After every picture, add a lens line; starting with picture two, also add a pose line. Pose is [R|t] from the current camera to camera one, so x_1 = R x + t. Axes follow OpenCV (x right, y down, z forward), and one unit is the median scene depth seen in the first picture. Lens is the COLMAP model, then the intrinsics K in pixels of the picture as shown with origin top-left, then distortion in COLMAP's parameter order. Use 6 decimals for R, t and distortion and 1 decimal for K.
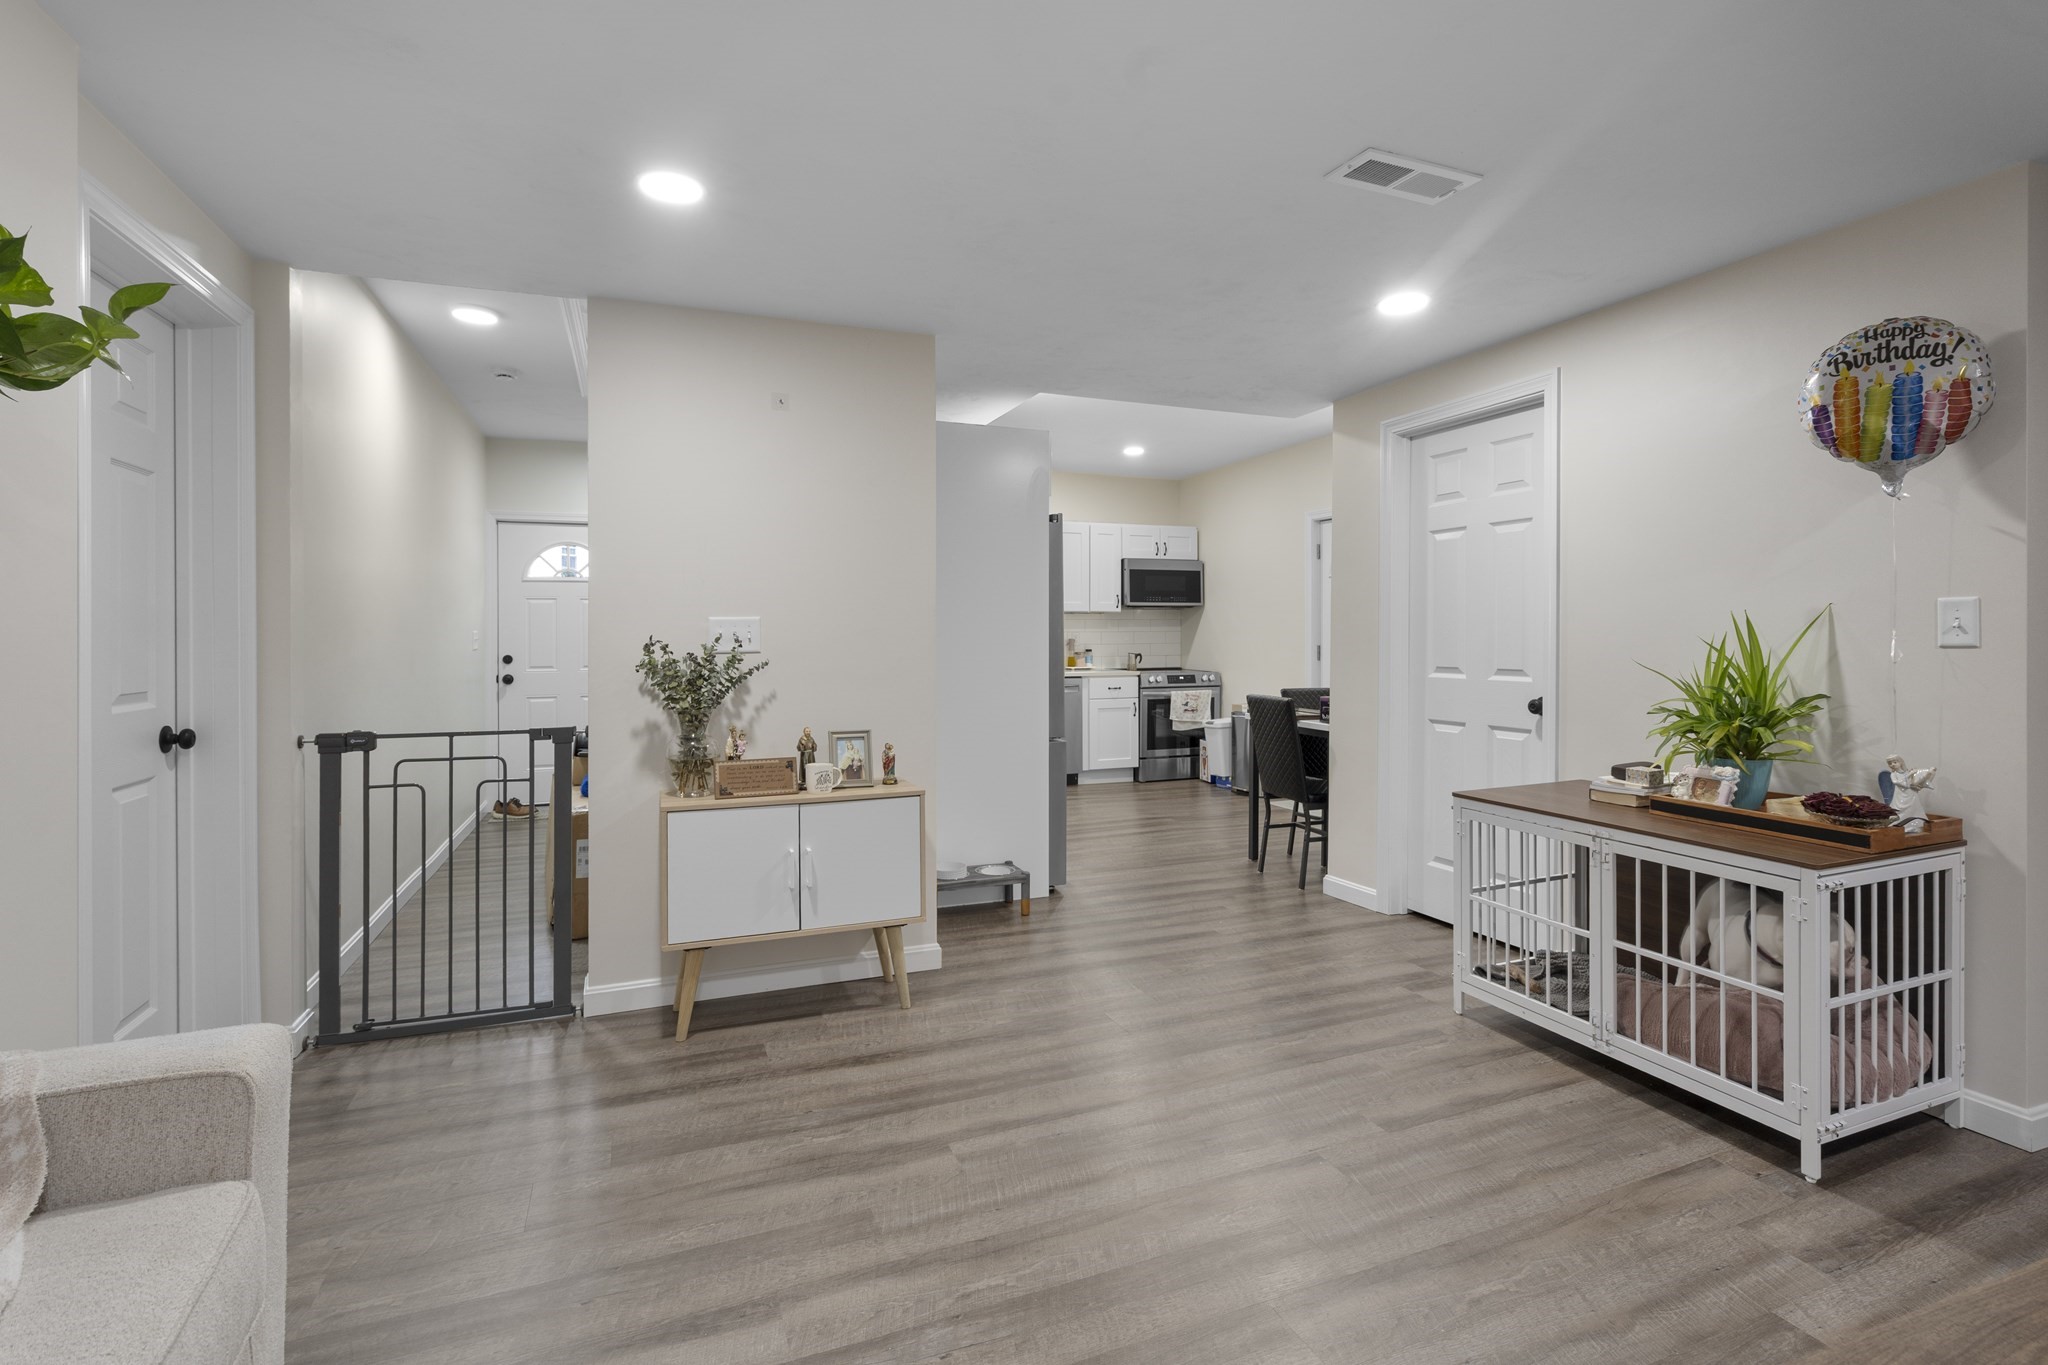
lens RADIAL K [[937.1, 0, 1007.9], [0, 937.1, 633.2], [0, 0, 1]] dist [-0.000075, -0.000052]
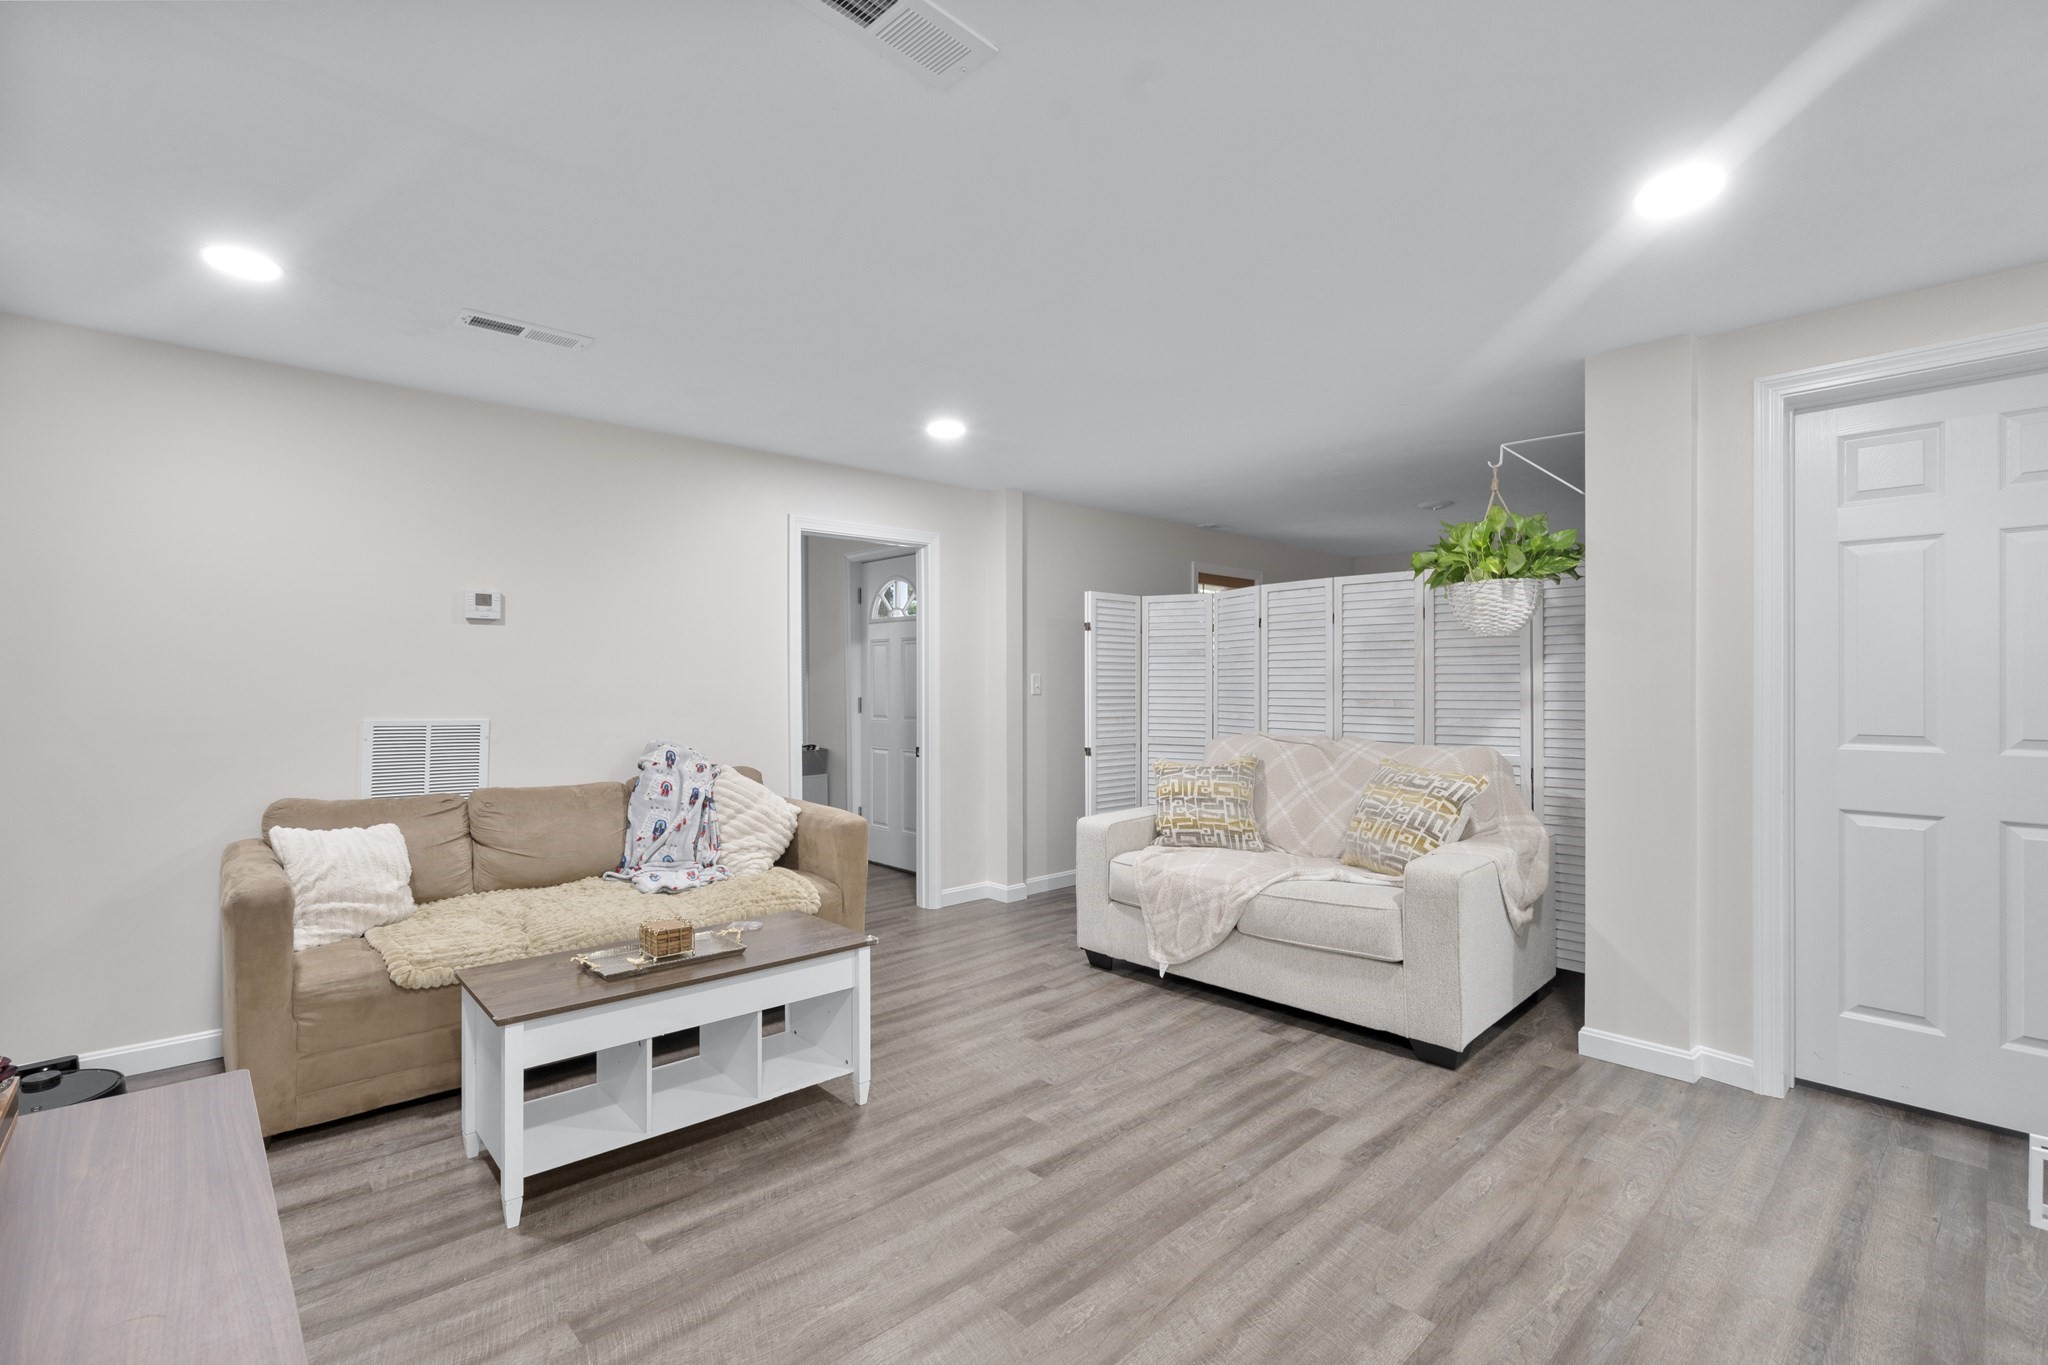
lens RADIAL K [[937.1, 0, 1024.9], [0, 937.1, 683.5], [0, 0, 1]] dist [-0.000075, -0.000052]
pose [[-0.928763, 0.003255, -0.370660, 0.645270], [0.003490, 0.999994, 0.000035, -0.006044], [0.370658, -0.001261, -0.928769, 1.869071]]
